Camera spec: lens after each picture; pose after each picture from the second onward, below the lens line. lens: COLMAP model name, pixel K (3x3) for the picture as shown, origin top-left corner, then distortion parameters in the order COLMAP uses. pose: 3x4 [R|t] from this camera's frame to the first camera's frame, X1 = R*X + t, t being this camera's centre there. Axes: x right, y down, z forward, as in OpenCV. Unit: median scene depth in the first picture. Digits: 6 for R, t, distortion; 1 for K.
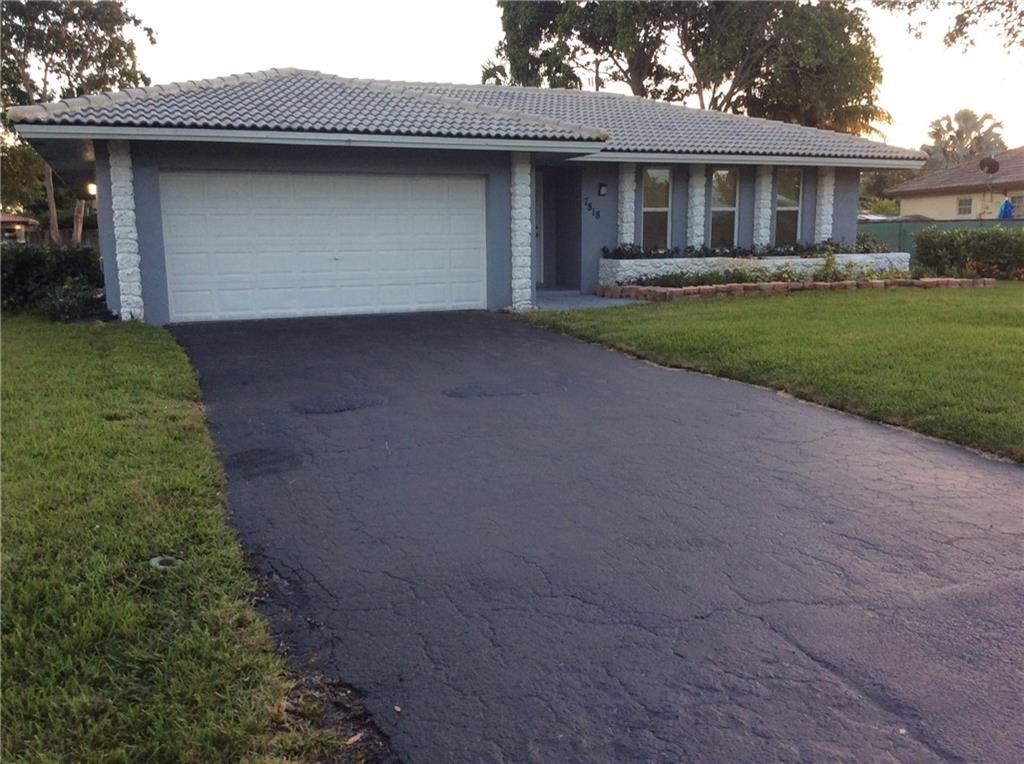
lens RADIAL K [[936.2, 0, 503.6], [0, 936.2, 390.4], [0, 0, 1]] dist [0.013722, 0.000000]
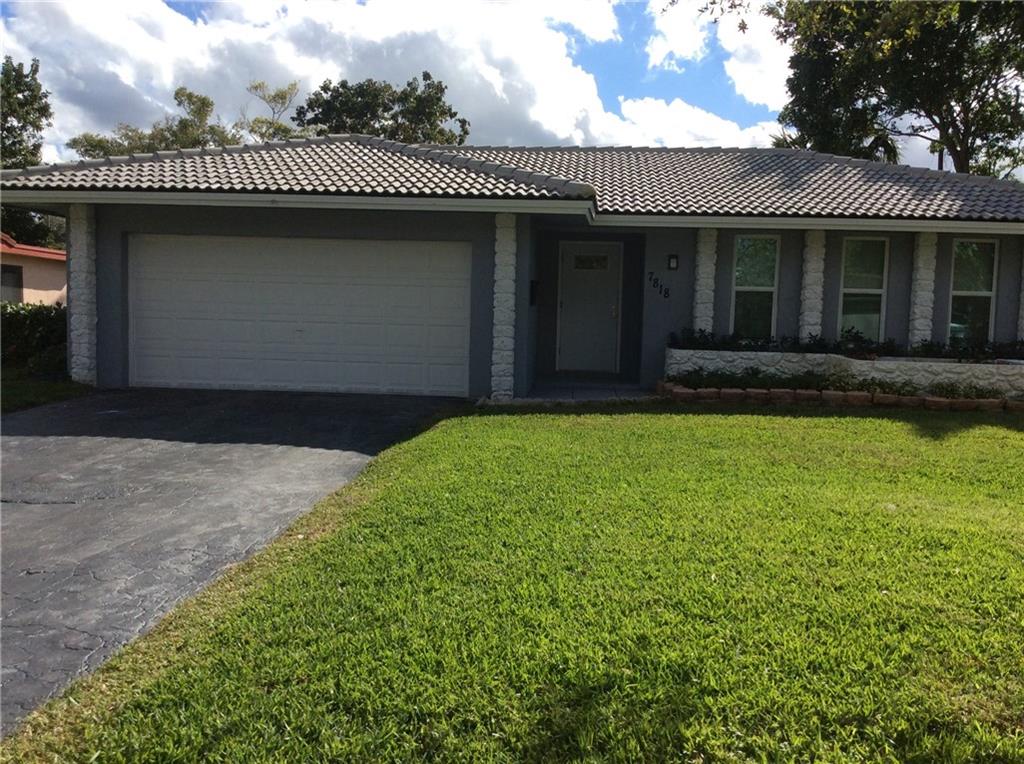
lens RADIAL K [[936.2, 0, 512.9], [0, 936.2, 380.7], [0, 0, 1]] dist [0.013722, 0.000000]
pose [[0.889736, 0.067565, -0.451448, 0.456163], [-0.110790, 0.991377, -0.069978, -0.054300], [0.442827, 0.112278, 0.889549, 0.303375]]
